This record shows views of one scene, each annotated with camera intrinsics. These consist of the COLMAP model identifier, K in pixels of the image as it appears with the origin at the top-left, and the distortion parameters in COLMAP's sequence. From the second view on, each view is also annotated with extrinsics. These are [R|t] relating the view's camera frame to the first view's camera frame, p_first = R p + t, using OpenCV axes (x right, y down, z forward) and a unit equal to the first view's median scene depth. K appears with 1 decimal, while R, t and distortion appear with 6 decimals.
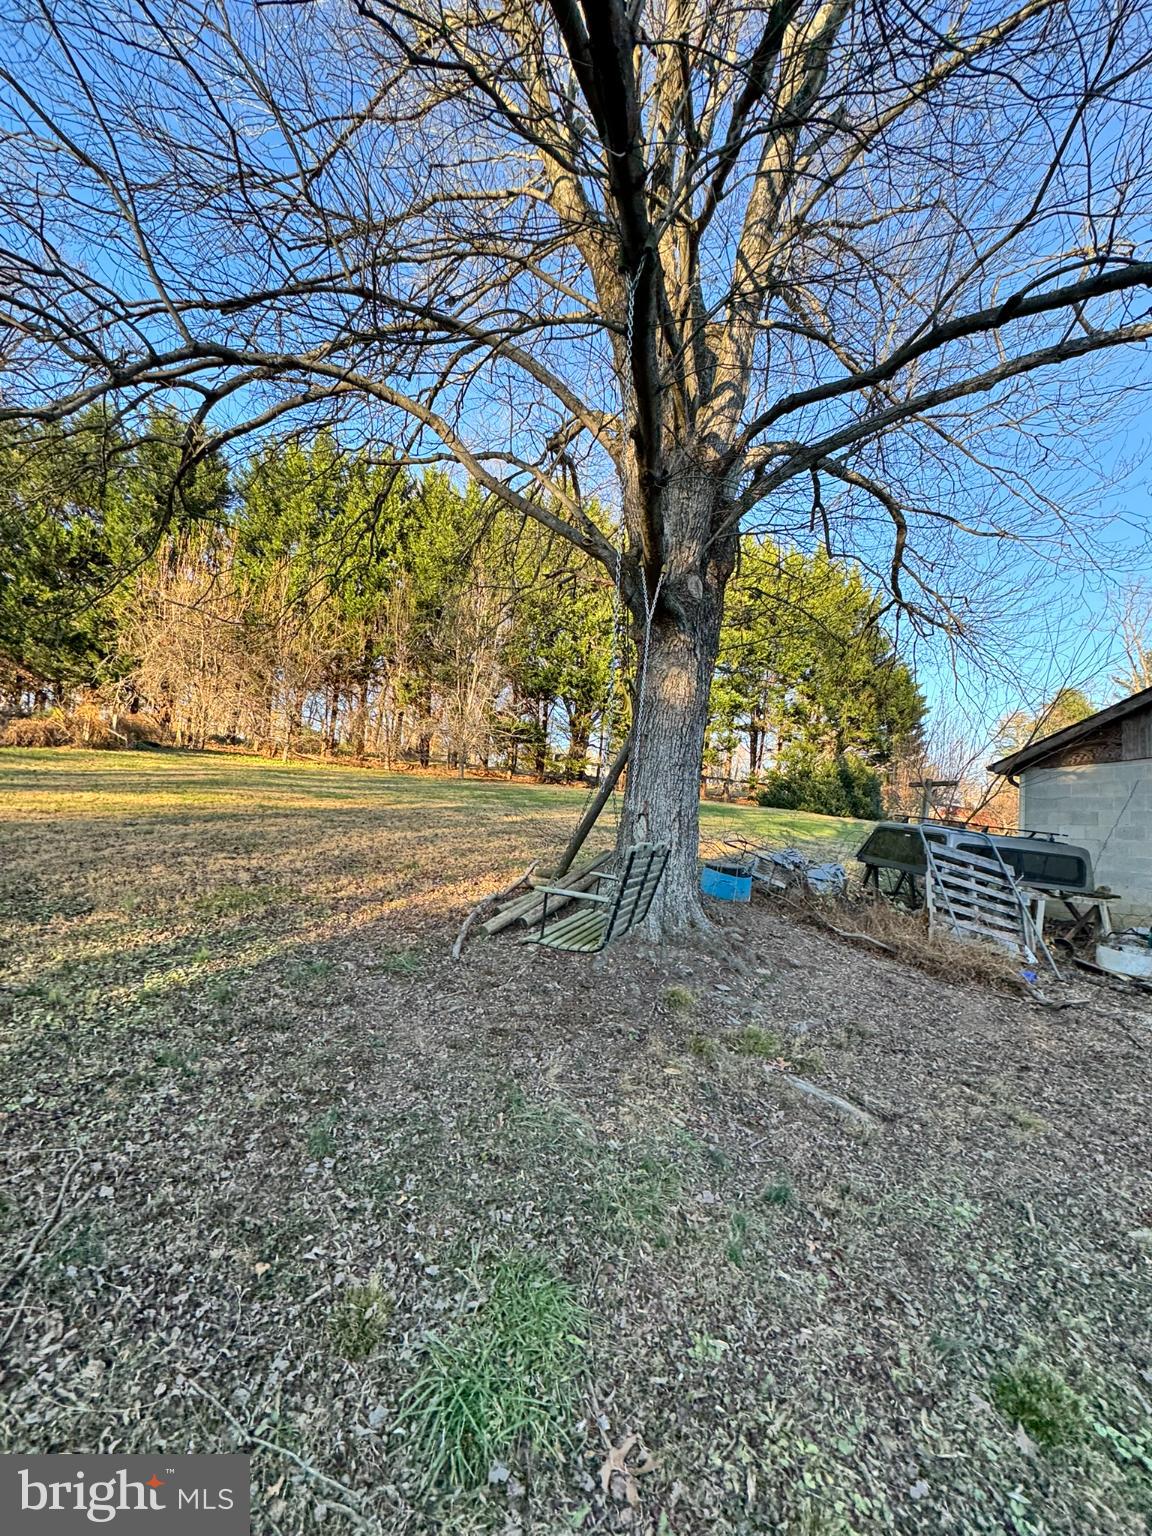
lens RADIAL K [[614.4, 0, 579.1], [0, 614.4, 761.0], [0, 0, 1]] dist [-0.000090, 0.000111]
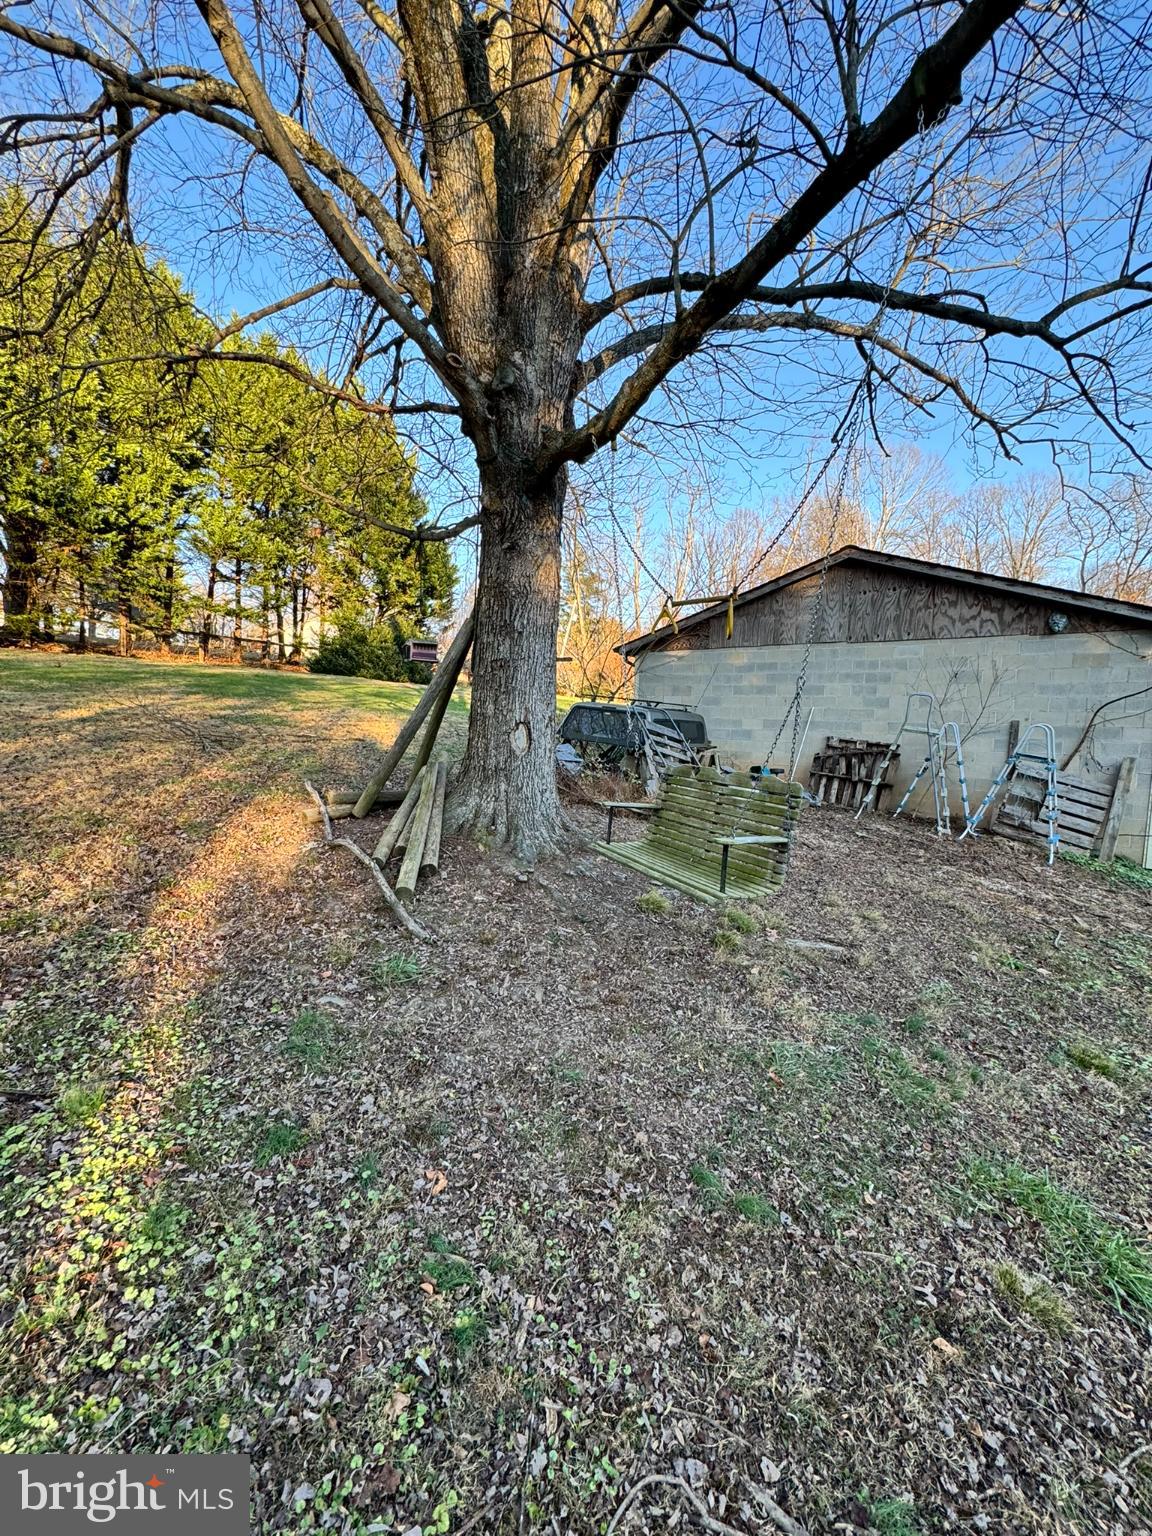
lens RADIAL K [[614.4, 0, 579.1], [0, 614.4, 761.0], [0, 0, 1]] dist [-0.000090, 0.000111]
pose [[0.697905, -0.126229, 0.704978, -0.154732], [-0.039301, 0.976112, 0.213682, -0.017211], [-0.715111, -0.176836, 0.676273, 0.104344]]
